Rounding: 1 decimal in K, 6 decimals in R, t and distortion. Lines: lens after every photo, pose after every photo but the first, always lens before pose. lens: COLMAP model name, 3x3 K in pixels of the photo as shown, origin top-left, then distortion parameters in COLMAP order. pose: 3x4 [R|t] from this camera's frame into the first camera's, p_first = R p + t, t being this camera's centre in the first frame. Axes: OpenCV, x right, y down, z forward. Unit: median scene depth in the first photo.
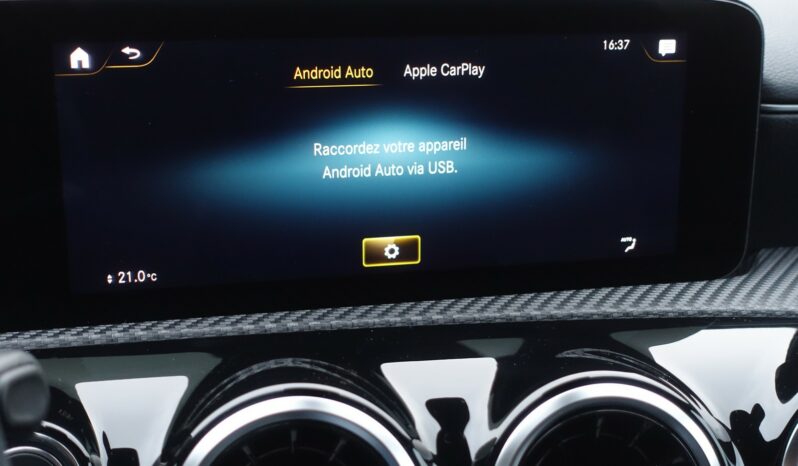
lens RADIAL K [[1109.2, 0, 394.8], [0, 1109.2, 239.3], [0, 0, 1]] dist [-0.035658, 0.000000]
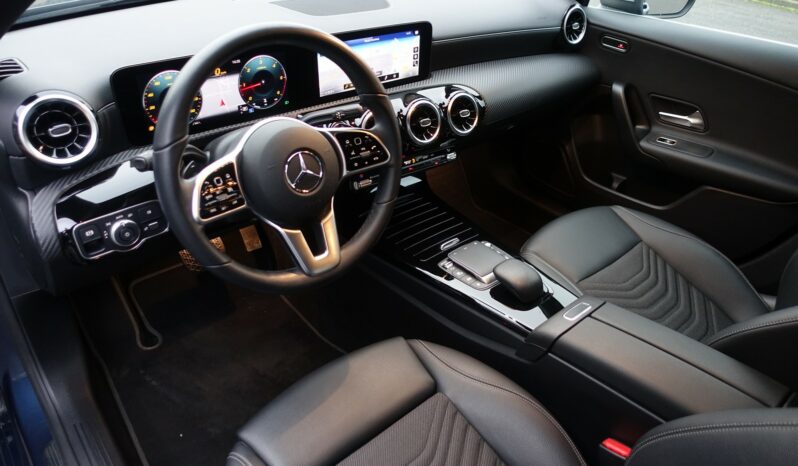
lens RADIAL K [[546.2, 0, 397.1], [0, 546.2, 229.0], [0, 0, 1]] dist [-0.004791, 0.001088]
pose [[0.891396, -0.217806, 0.397459, -1.095632], [0.085090, 0.941788, 0.325260, -0.160928], [-0.445166, -0.256116, 0.858040, -1.421107]]
